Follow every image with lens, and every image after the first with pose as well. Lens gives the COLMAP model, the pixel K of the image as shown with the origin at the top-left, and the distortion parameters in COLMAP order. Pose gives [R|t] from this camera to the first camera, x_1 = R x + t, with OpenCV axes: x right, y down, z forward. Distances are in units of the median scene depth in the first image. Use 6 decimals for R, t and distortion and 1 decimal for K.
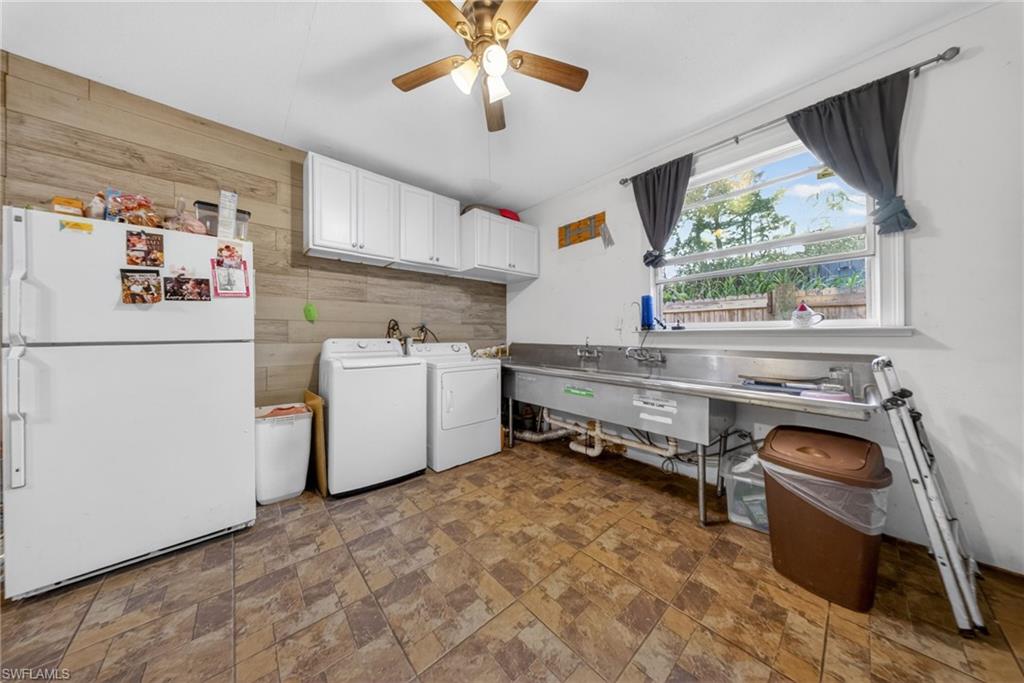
lens RADIAL K [[303.9, 0, 511.7], [0, 303.9, 335.7], [0, 0, 1]] dist [-0.001372, -0.000950]
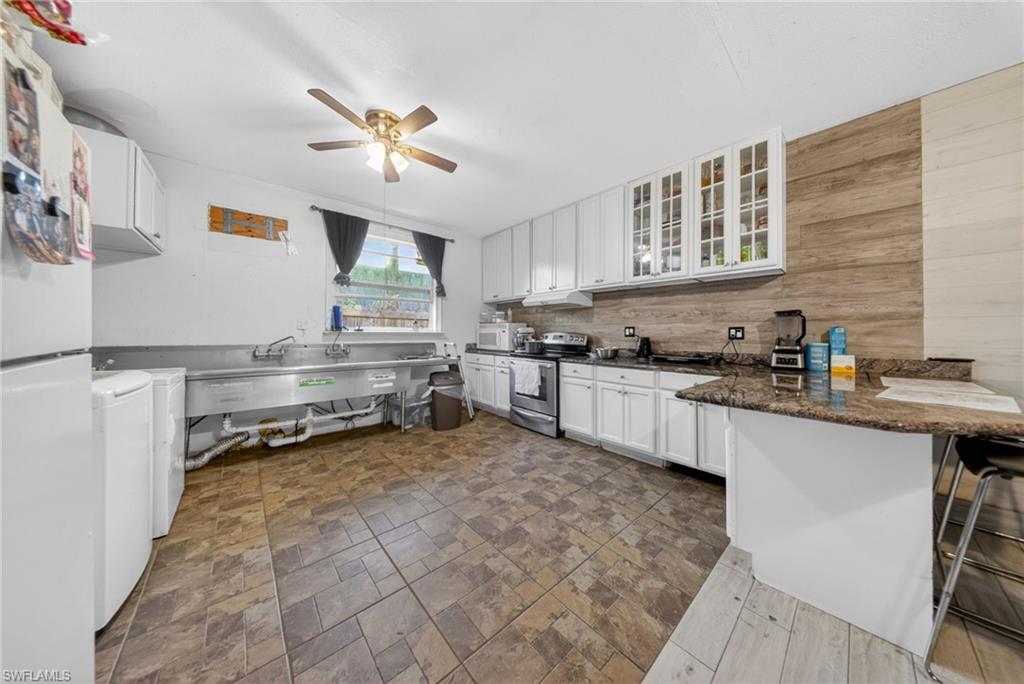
lens RADIAL K [[303.9, 0, 512.3], [0, 303.9, 331.5], [0, 0, 1]] dist [-0.001372, -0.000950]
pose [[0.014046, 0.007152, 0.999876, -0.902319], [-0.005187, 0.999961, -0.007080, -0.009649], [-0.999888, -0.005087, 0.014083, 0.207355]]
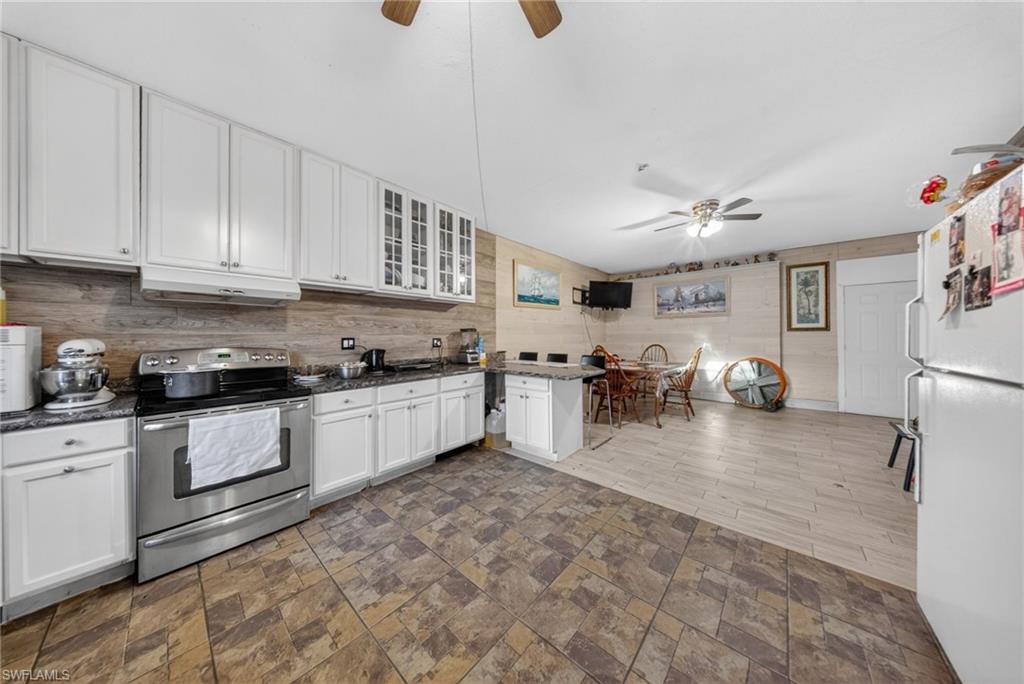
lens RADIAL K [[303.9, 0, 517.6], [0, 303.9, 335.5], [0, 0, 1]] dist [-0.001372, -0.000950]
pose [[-0.993943, 0.010855, -0.109355, -0.072929], [0.010993, 0.999939, -0.000657, -0.042718], [0.109341, -0.001855, -0.994003, 0.892356]]
